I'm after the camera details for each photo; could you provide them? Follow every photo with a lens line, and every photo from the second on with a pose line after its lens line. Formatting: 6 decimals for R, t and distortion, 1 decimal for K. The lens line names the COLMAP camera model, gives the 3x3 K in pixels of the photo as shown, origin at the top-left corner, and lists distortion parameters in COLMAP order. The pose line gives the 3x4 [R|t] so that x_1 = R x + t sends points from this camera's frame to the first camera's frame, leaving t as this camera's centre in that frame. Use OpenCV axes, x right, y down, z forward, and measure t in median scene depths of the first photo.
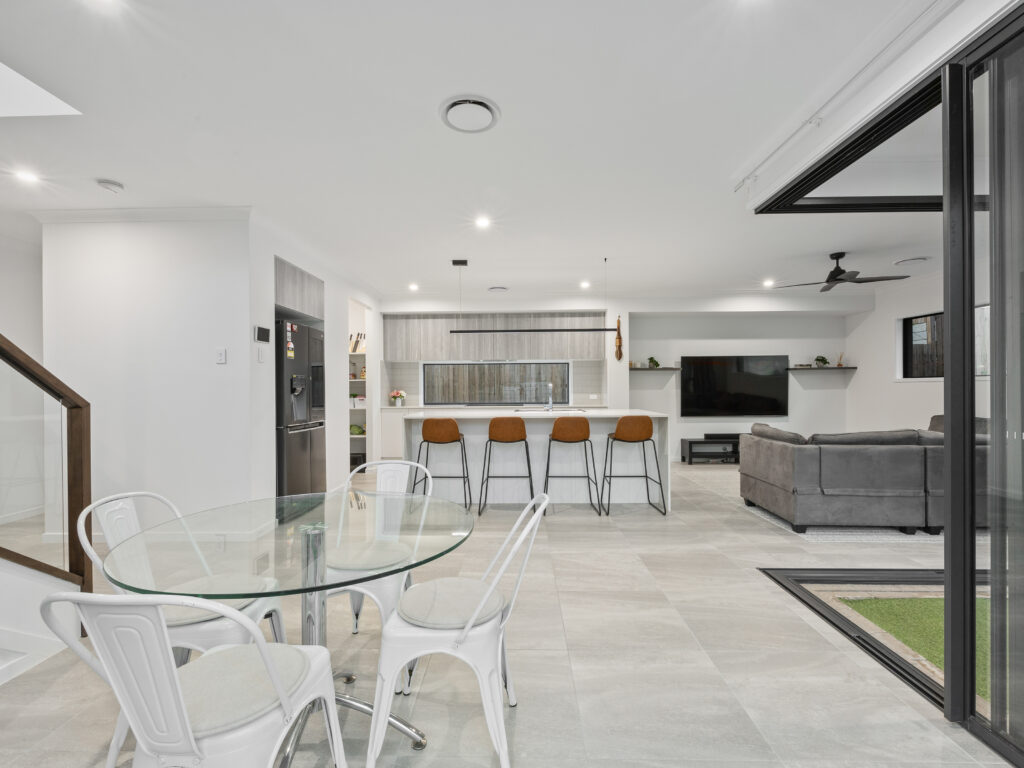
lens RADIAL K [[466.0, 0, 508.7], [0, 466.0, 382.6], [0, 0, 1]] dist [-0.001683, -0.001123]
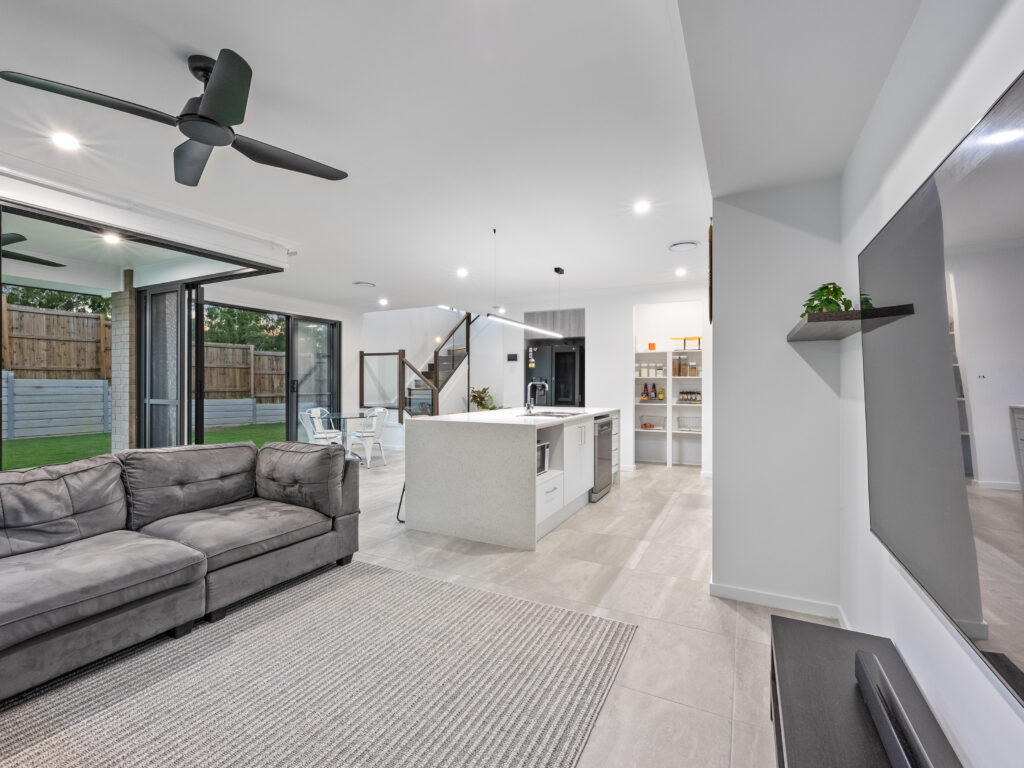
lens RADIAL K [[466.0, 0, 508.7], [0, 466.0, 382.6], [0, 0, 1]] dist [-0.001683, -0.001123]
pose [[-0.429599, 0.004863, -0.903007, 1.145920], [0.013663, 0.999906, -0.001115, 0.004038], [0.902916, -0.012816, -0.429625, 1.673301]]
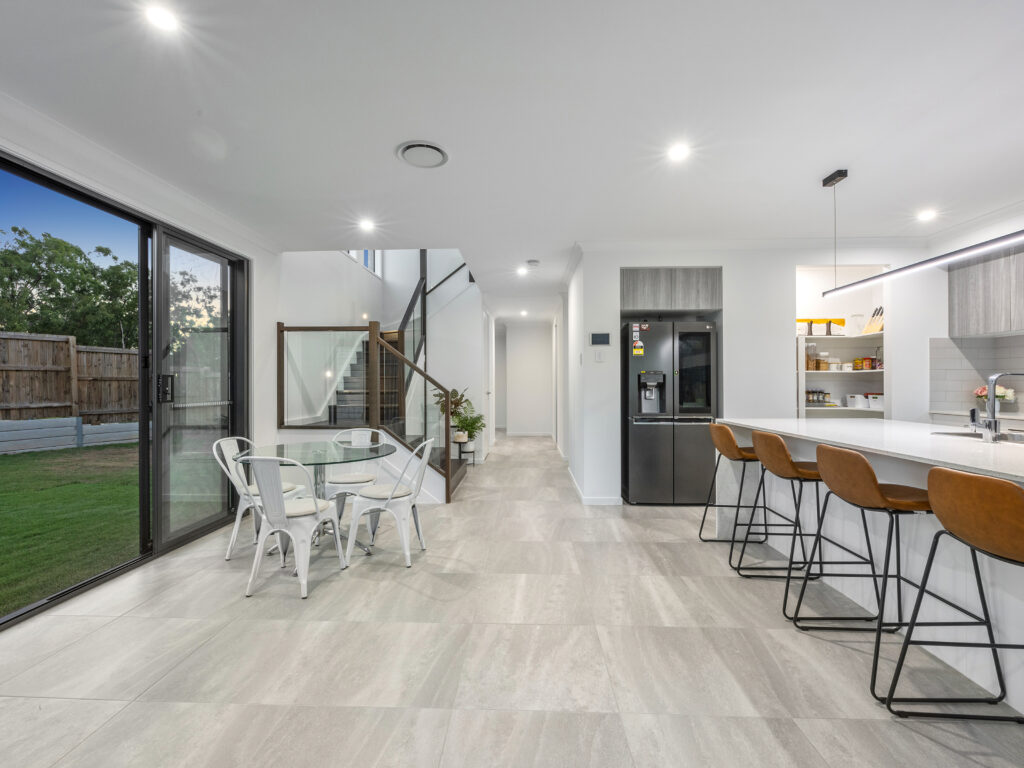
lens RADIAL K [[466.0, 0, 508.7], [0, 466.0, 382.6], [0, 0, 1]] dist [-0.001683, -0.001123]
pose [[-0.017176, 0.004944, -0.999840, 0.630414], [0.017511, 0.999836, 0.004643, 0.000109], [0.999699, -0.017428, -0.017260, 0.715312]]
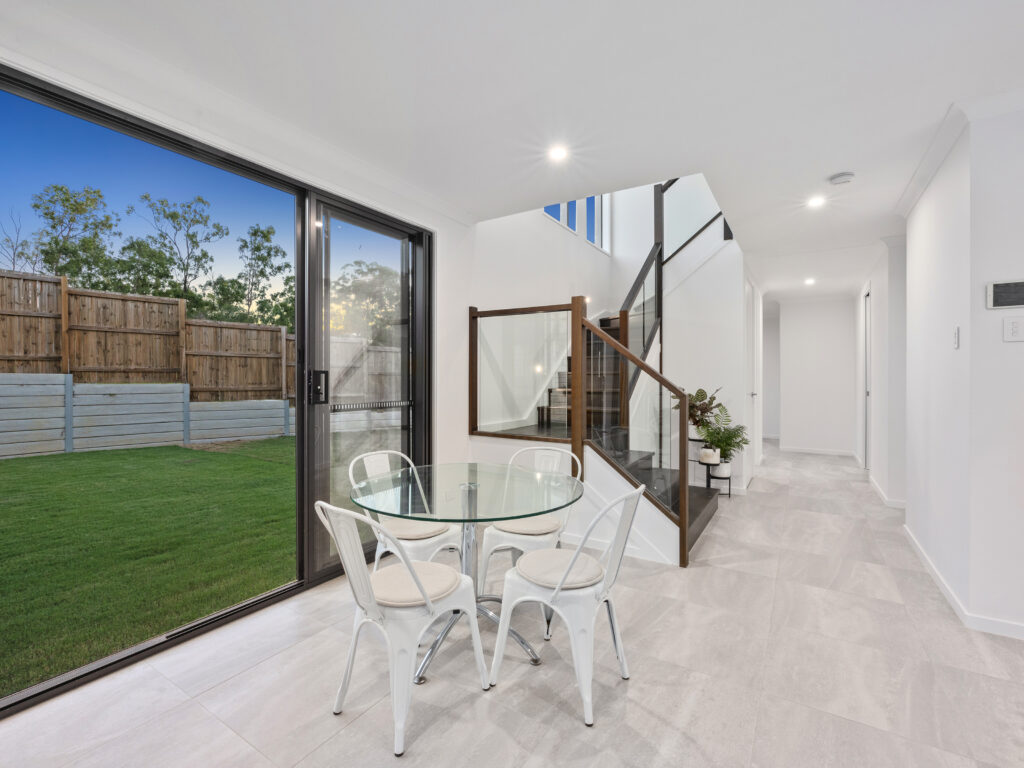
lens RADIAL K [[466.0, 0, 508.7], [0, 466.0, 382.6], [0, 0, 1]] dist [-0.001683, -0.001123]
pose [[-0.514759, 0.012982, -0.857236, 0.275254], [0.013357, 0.999885, 0.007121, -0.003939], [0.857231, -0.007784, -0.514874, 0.688359]]
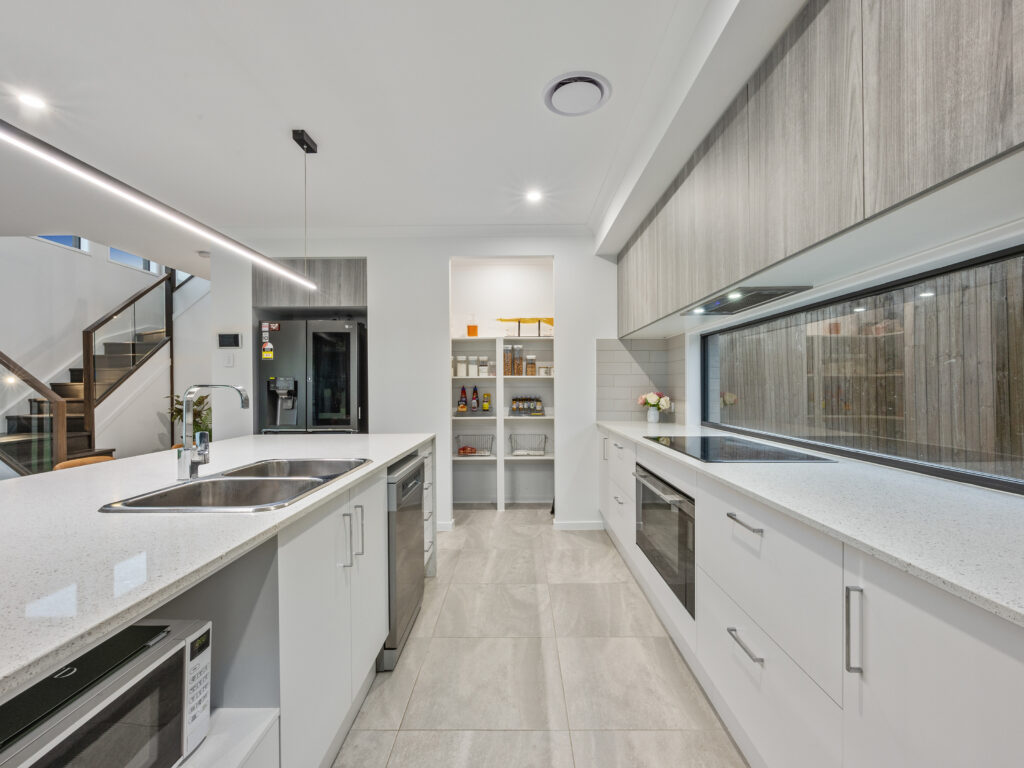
lens RADIAL K [[466.0, 0, 508.7], [0, 466.0, 382.6], [0, 0, 1]] dist [-0.001683, -0.001123]
pose [[0.003225, 0.002399, -0.999992, 0.483833], [0.021020, 0.999776, 0.002466, 0.002430], [0.999774, -0.021027, 0.003174, 1.489720]]
